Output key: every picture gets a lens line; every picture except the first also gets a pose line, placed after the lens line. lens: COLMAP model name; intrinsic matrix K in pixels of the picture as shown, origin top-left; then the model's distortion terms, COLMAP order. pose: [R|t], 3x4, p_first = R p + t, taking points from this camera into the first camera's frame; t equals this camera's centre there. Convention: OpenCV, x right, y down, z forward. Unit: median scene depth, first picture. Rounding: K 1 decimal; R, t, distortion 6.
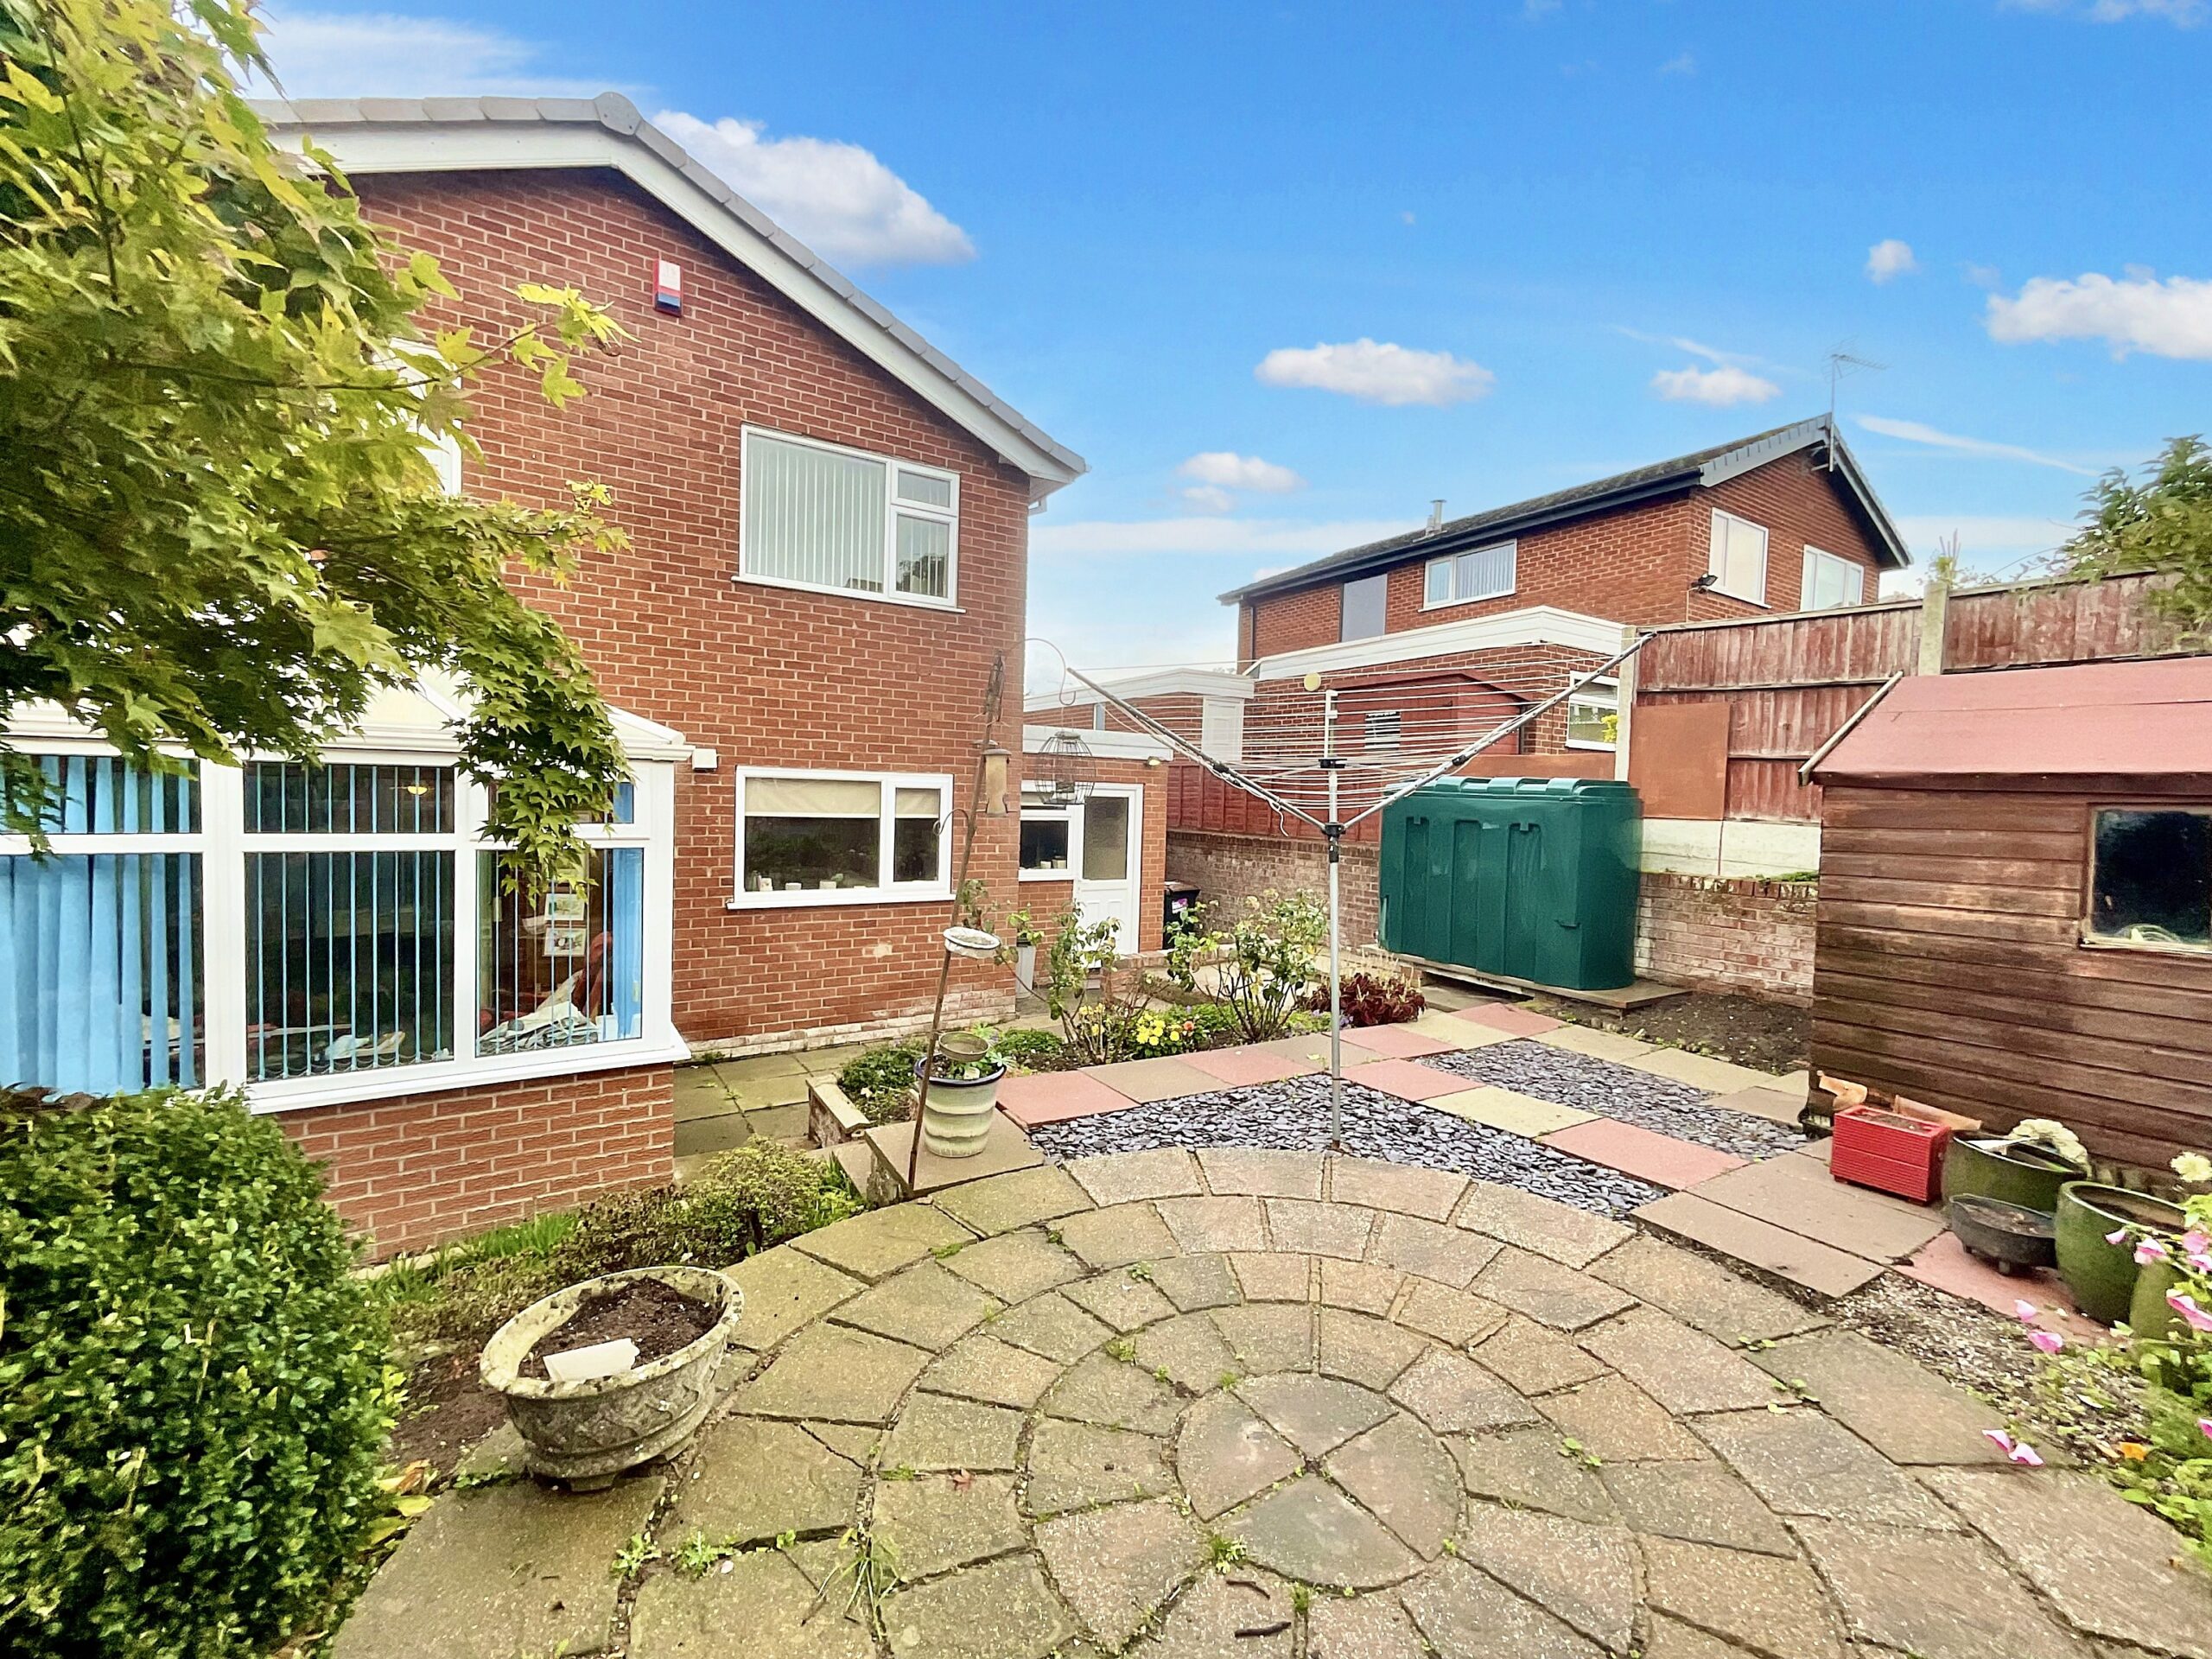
lens RADIAL K [[895.5, 0, 1094.4], [0, 895.5, 830.8], [0, 0, 1]] dist [-0.002329, 0.000609]
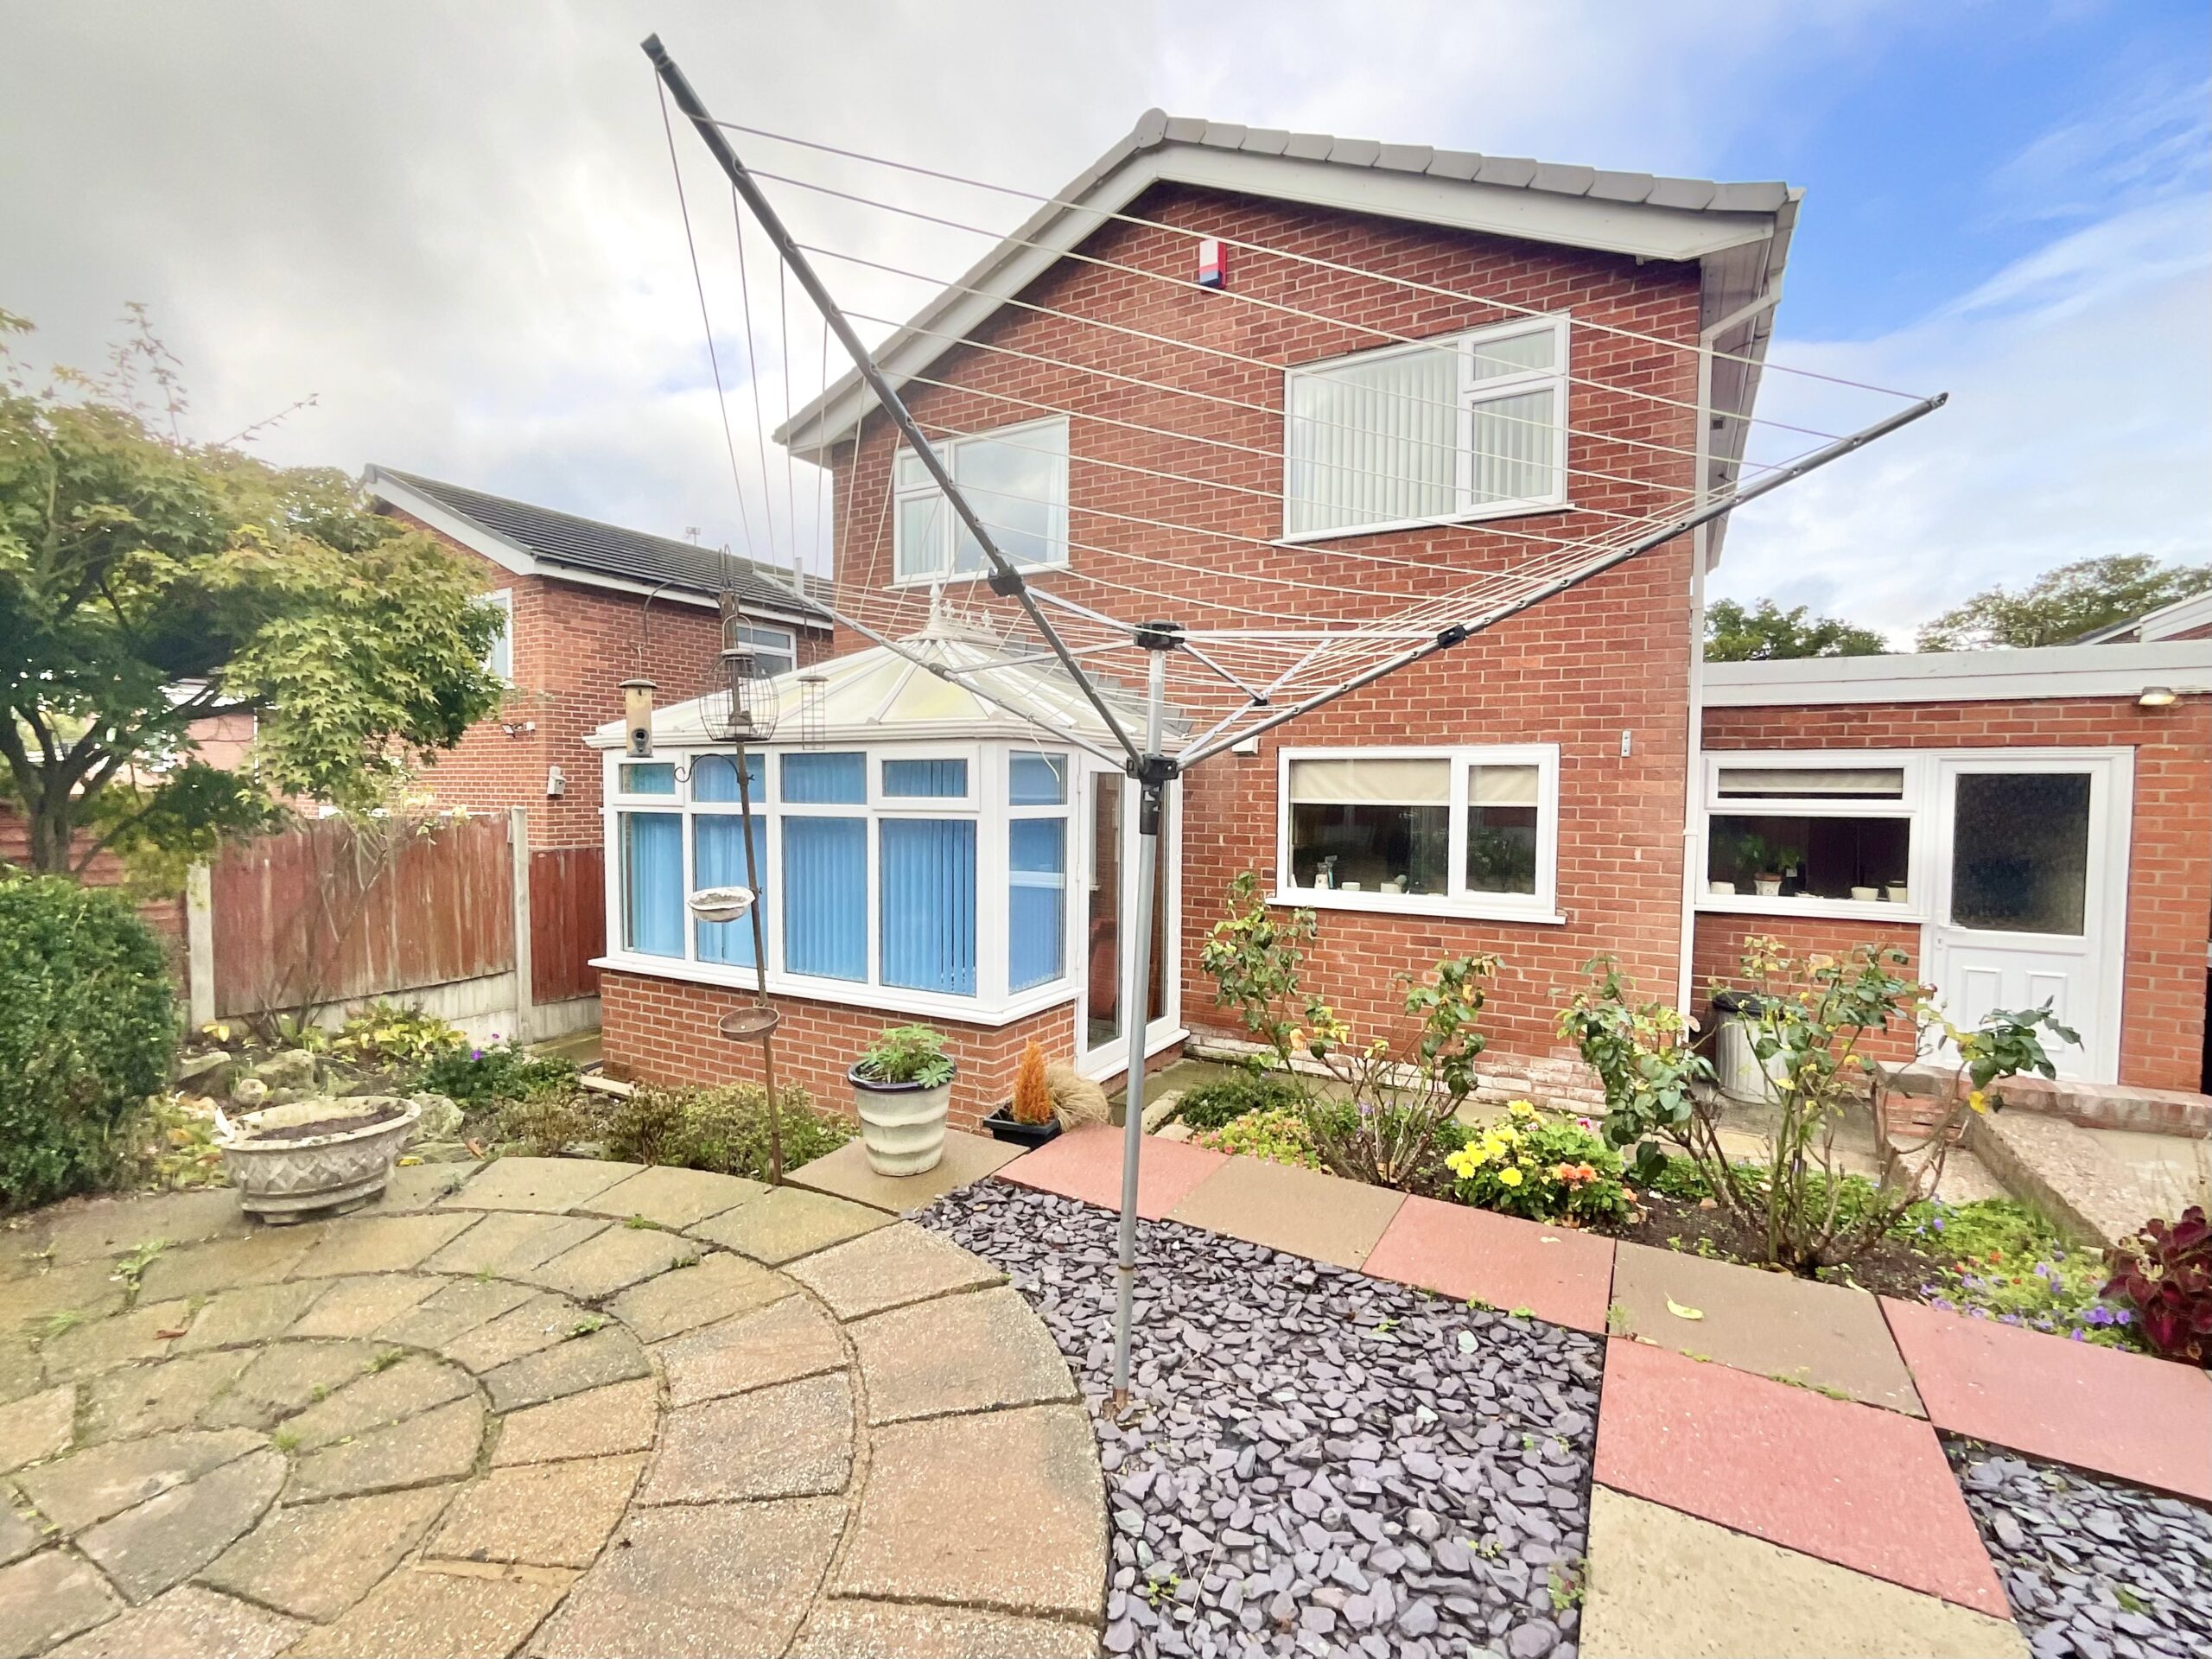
lens RADIAL K [[973.7, 0, 1101.5], [0, 973.7, 823.4], [0, 0, 1]] dist [-0.002281, 0.001212]
pose [[0.477025, 0.008251, -0.878851, 0.355337], [-0.029671, 0.999537, -0.006721, 0.015459], [0.878389, 0.029283, 0.477049, 0.343796]]
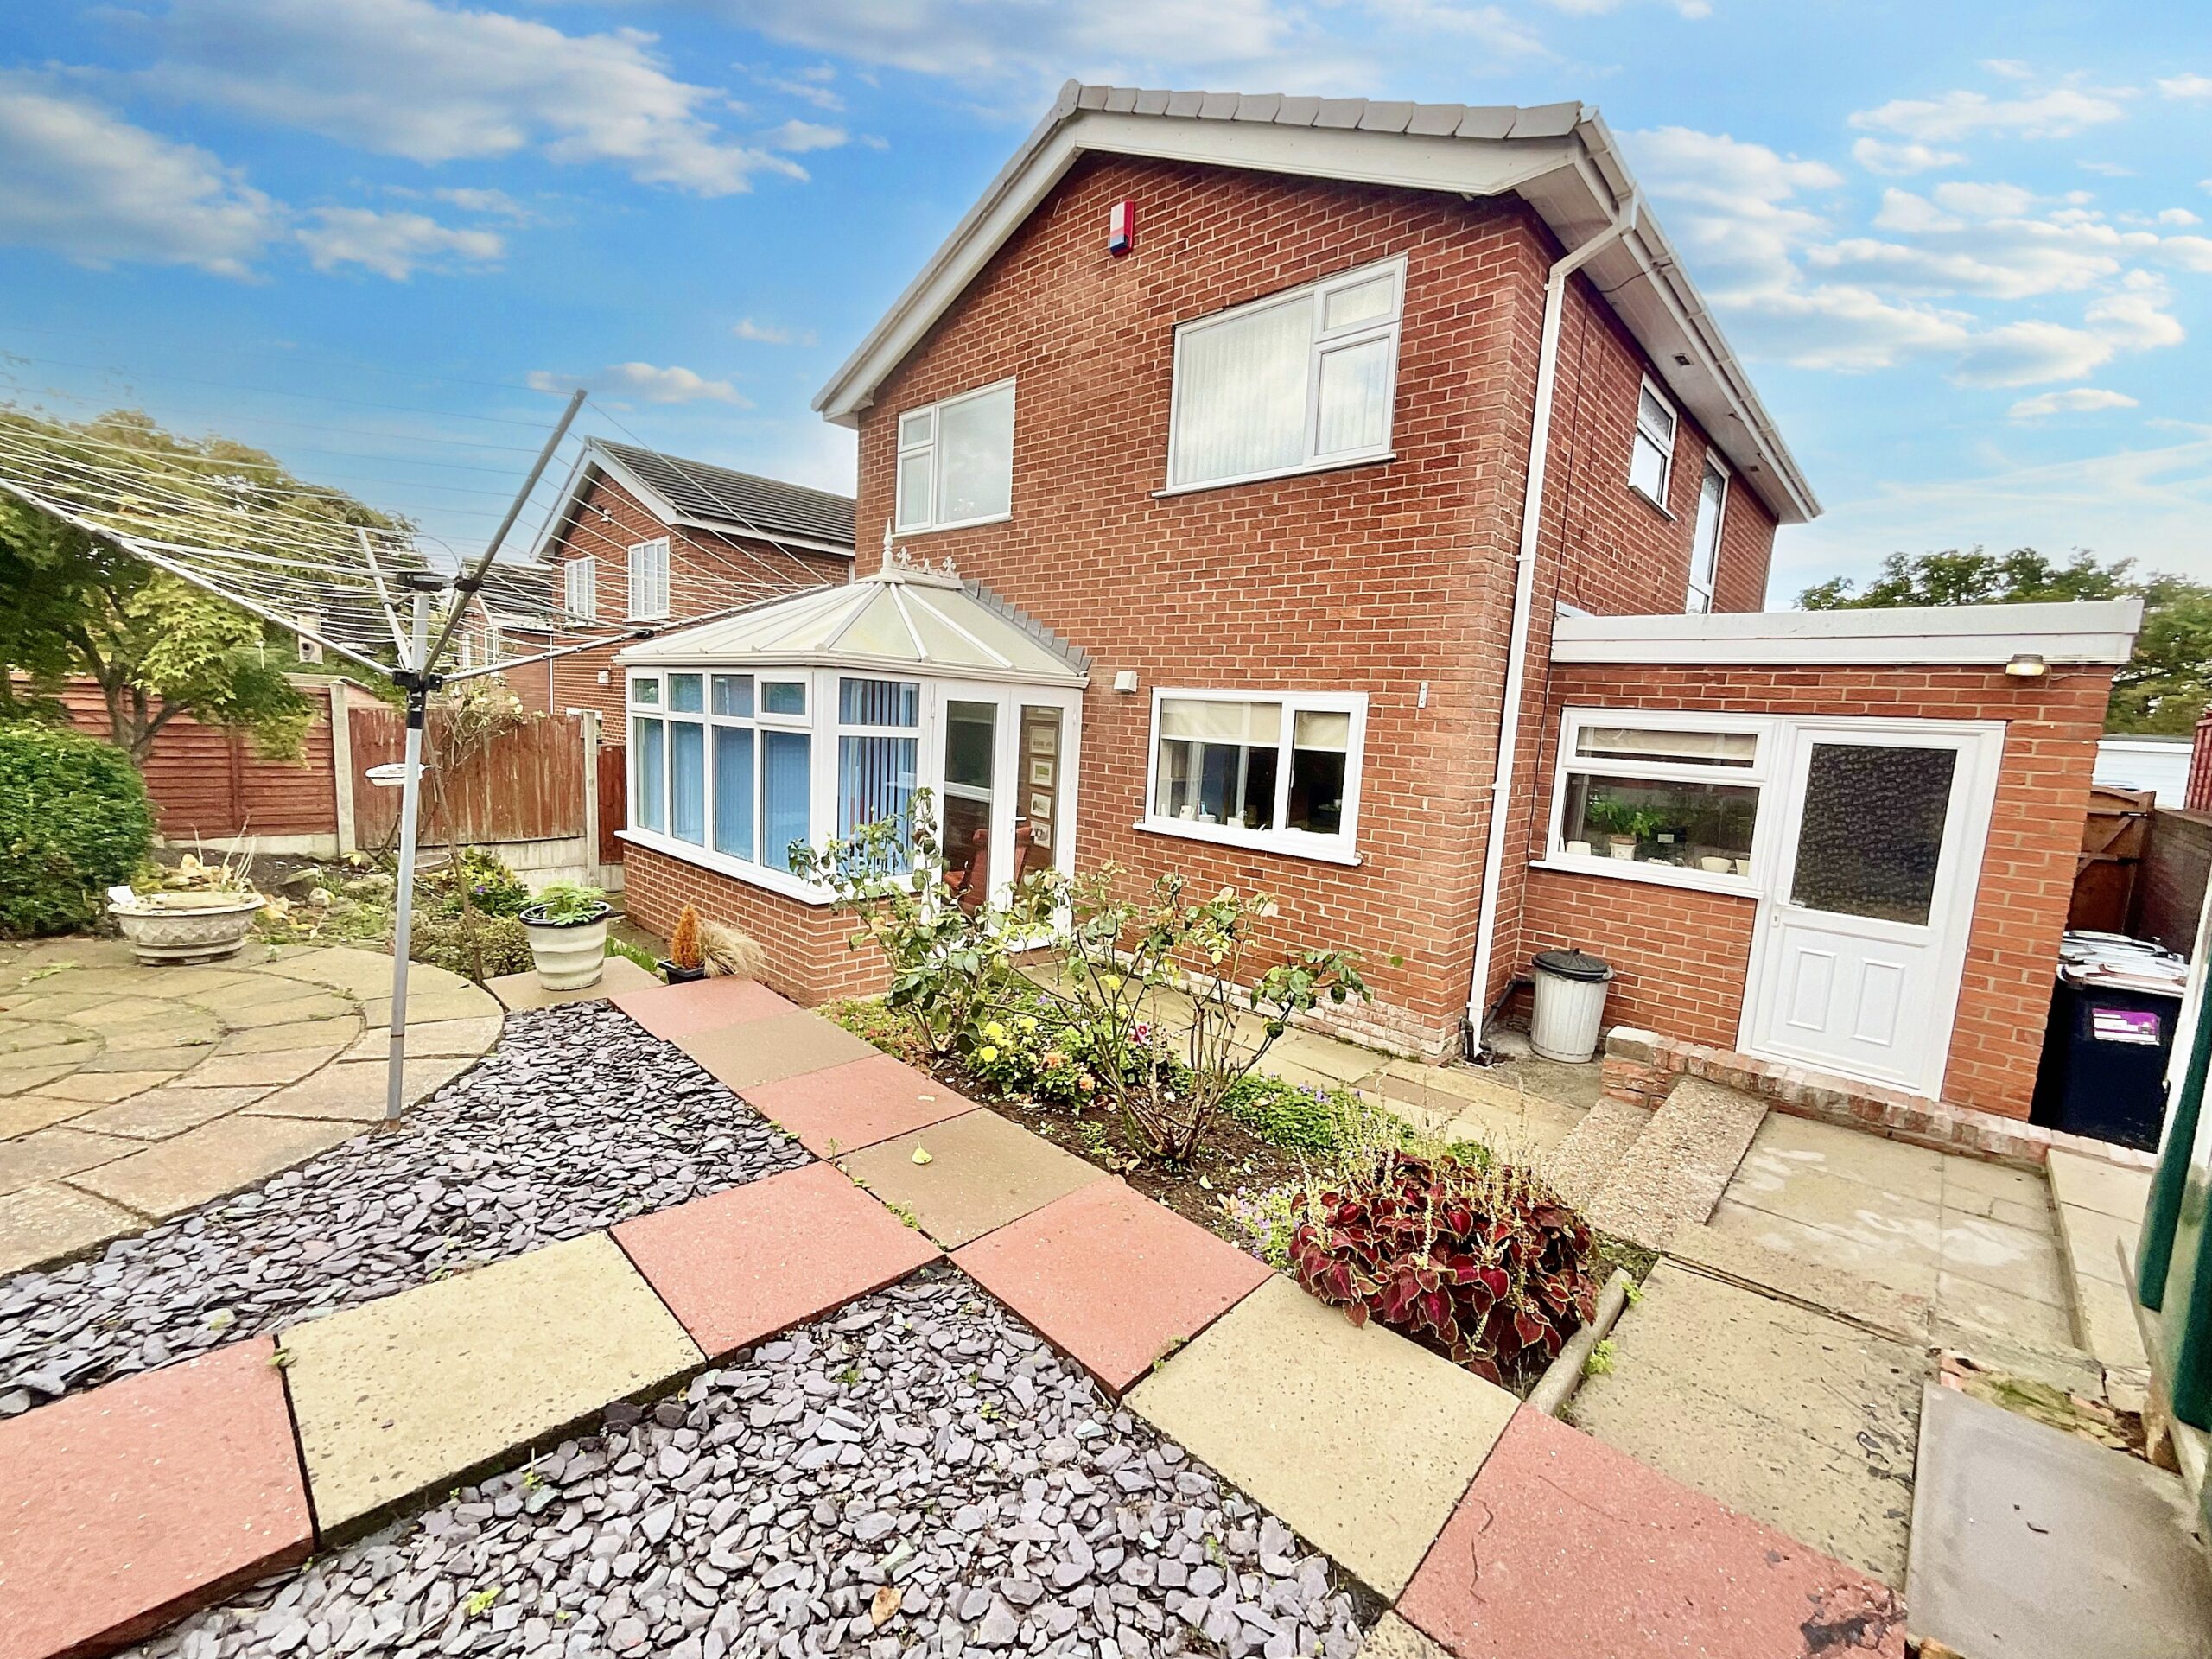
lens RADIAL K [[895.5, 0, 1103.3], [0, 895.5, 823.0], [0, 0, 1]] dist [-0.002329, 0.000609]
pose [[0.254822, 0.101230, -0.961675, 0.515731], [-0.088259, 0.992789, 0.081118, 0.001737], [0.962952, 0.064206, 0.261919, 0.643914]]
